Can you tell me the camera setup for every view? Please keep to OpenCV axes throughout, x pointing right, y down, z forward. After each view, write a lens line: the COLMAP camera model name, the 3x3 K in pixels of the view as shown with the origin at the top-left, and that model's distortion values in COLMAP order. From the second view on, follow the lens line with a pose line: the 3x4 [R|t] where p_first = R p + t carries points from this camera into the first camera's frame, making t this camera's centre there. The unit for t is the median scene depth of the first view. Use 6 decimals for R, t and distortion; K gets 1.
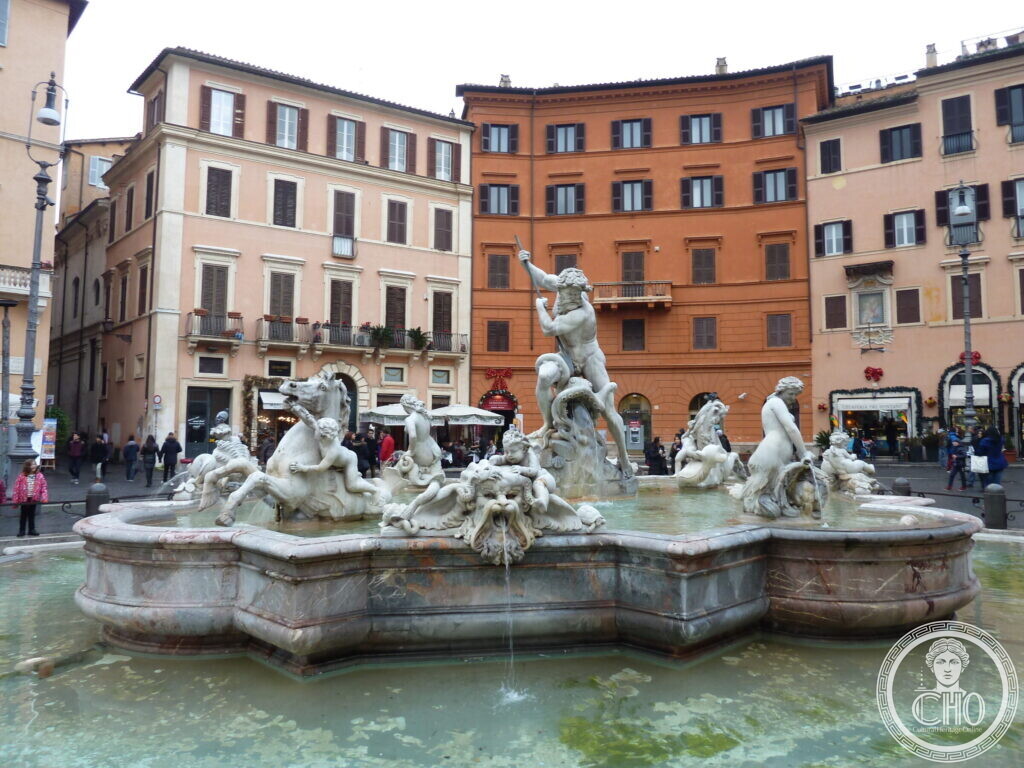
lens RADIAL K [[752.9, 0, 512.0], [0, 752.9, 384.0], [0, 0, 1]] dist [-0.050213, 0.002810]
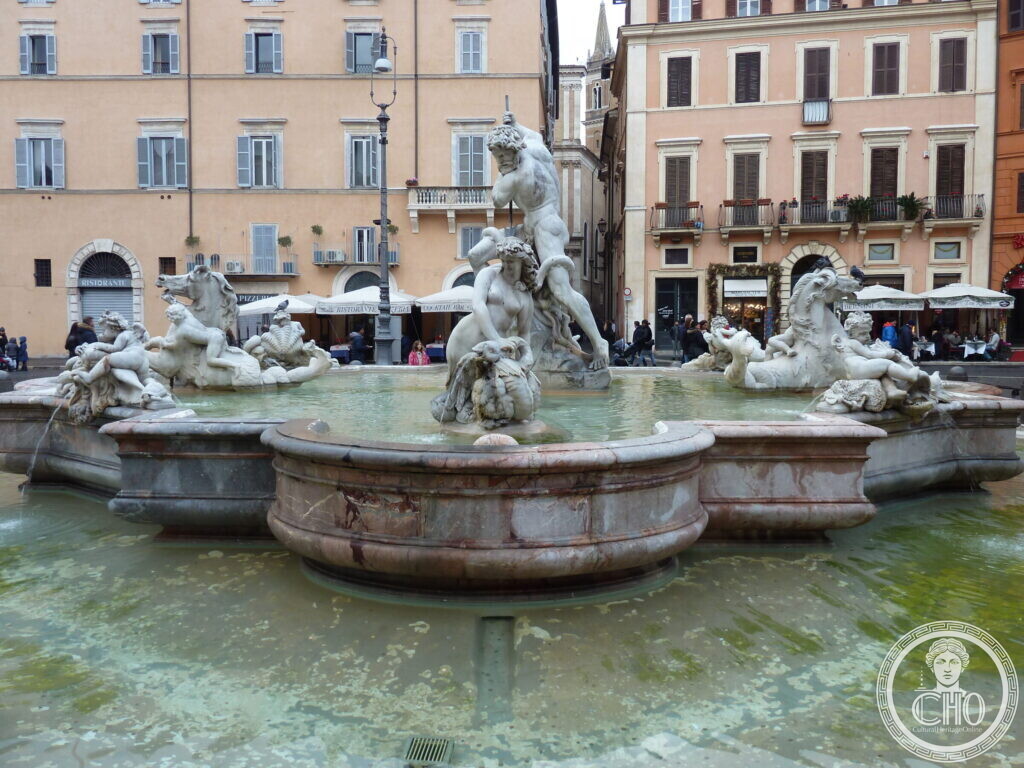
lens RADIAL K [[752.9, 0, 512.0], [0, 752.9, 384.0], [0, 0, 1]] dist [-0.050213, 0.002810]
pose [[0.686826, 0.048870, -0.725177, 0.191125], [0.058380, 0.990804, 0.122062, 0.009437], [0.724474, -0.126171, 0.677657, 0.102125]]
